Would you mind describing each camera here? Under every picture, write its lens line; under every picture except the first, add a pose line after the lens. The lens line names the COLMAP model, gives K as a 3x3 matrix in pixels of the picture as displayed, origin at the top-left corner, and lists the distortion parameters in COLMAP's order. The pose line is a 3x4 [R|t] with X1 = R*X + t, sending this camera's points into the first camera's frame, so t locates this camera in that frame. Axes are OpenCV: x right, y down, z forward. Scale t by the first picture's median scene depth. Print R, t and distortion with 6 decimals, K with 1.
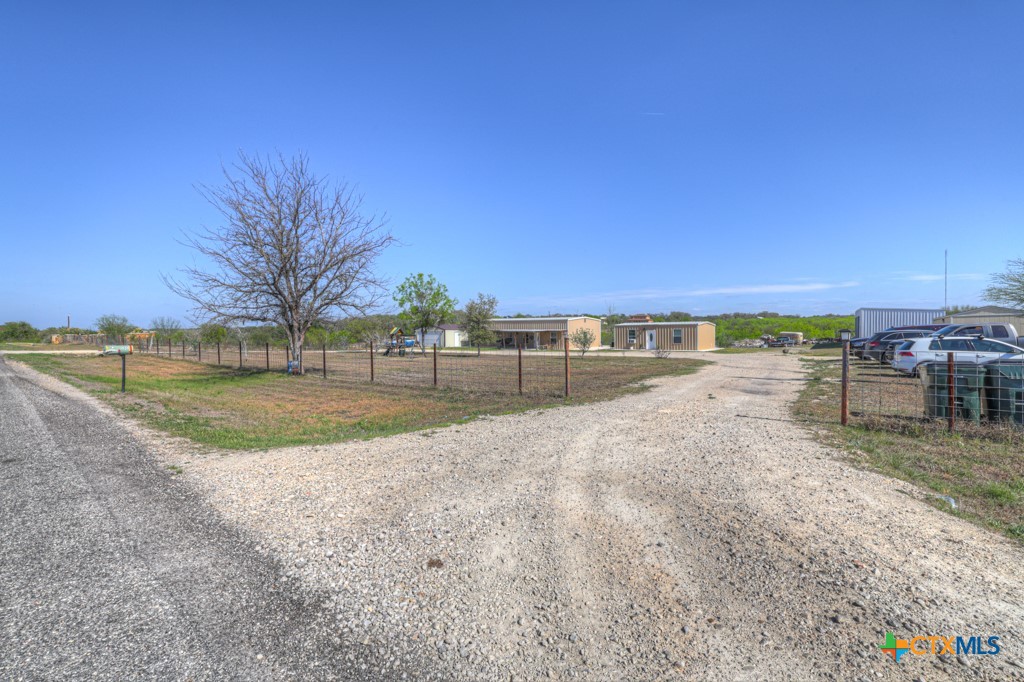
lens RADIAL K [[439.9, 0, 512.0], [0, 439.9, 341.0], [0, 0, 1]] dist [-0.052672, 0.020636]
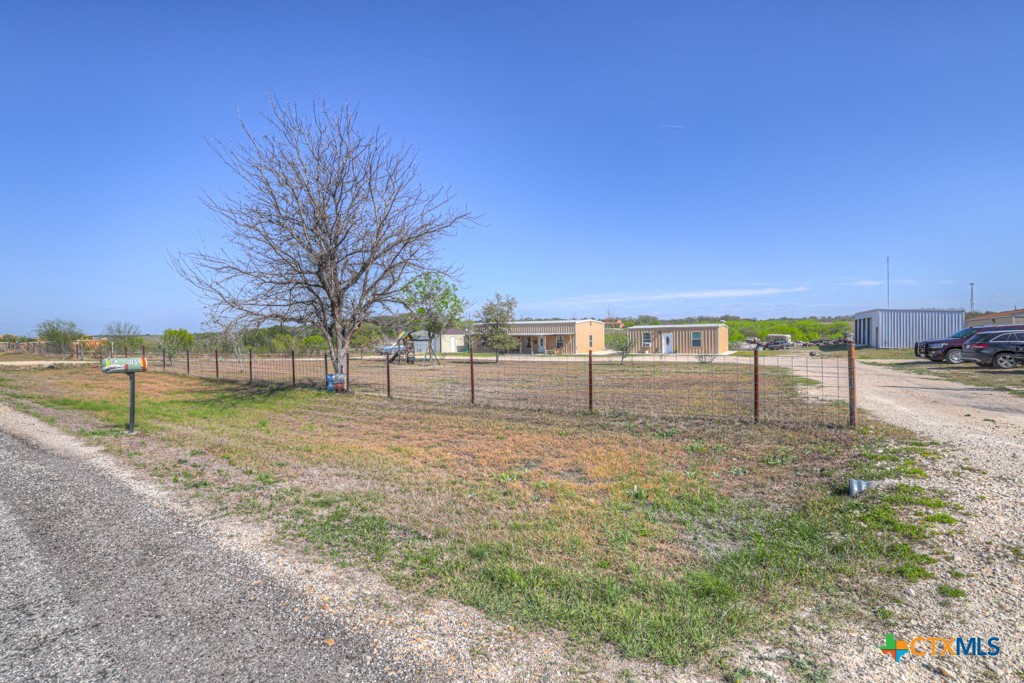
lens RADIAL K [[439.9, 0, 512.0], [0, 439.9, 341.5], [0, 0, 1]] dist [-0.052672, 0.020636]
pose [[0.997136, -0.007663, 0.075235, -0.111615], [0.008364, 0.999924, -0.009014, -0.000857], [-0.075161, 0.009618, 0.997125, 0.091771]]
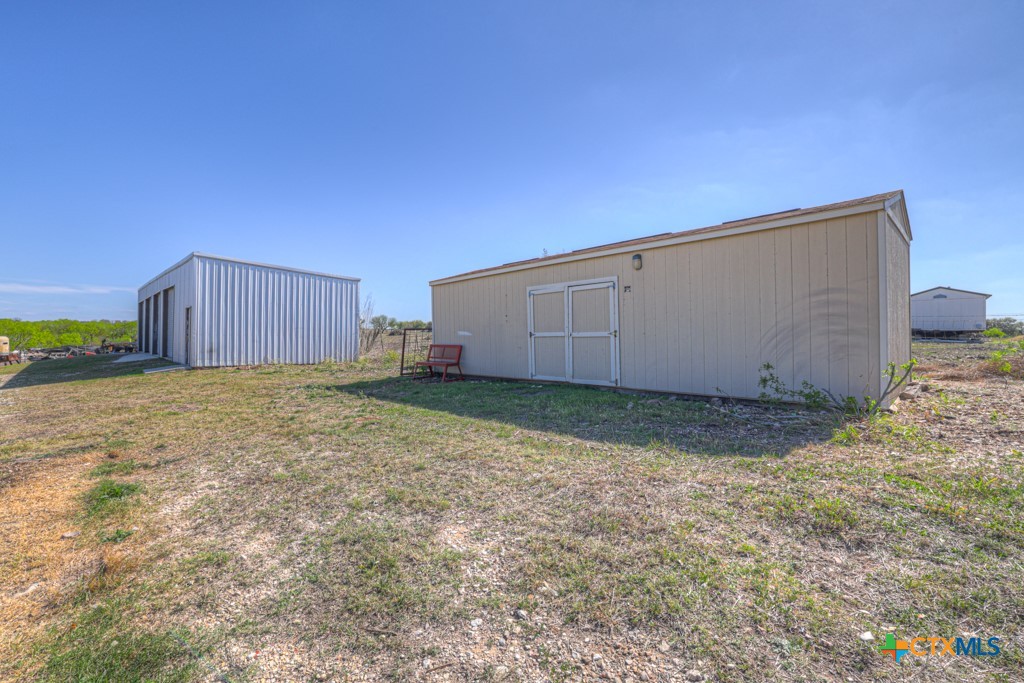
lens RADIAL K [[439.9, 0, 512.0], [0, 439.9, 341.5], [0, 0, 1]] dist [-0.052672, 0.020636]
pose [[0.123018, 0.014187, 0.992303, 0.567683], [0.012839, 0.999791, -0.015885, 0.002668], [-0.992321, 0.014694, 0.122810, 0.790007]]
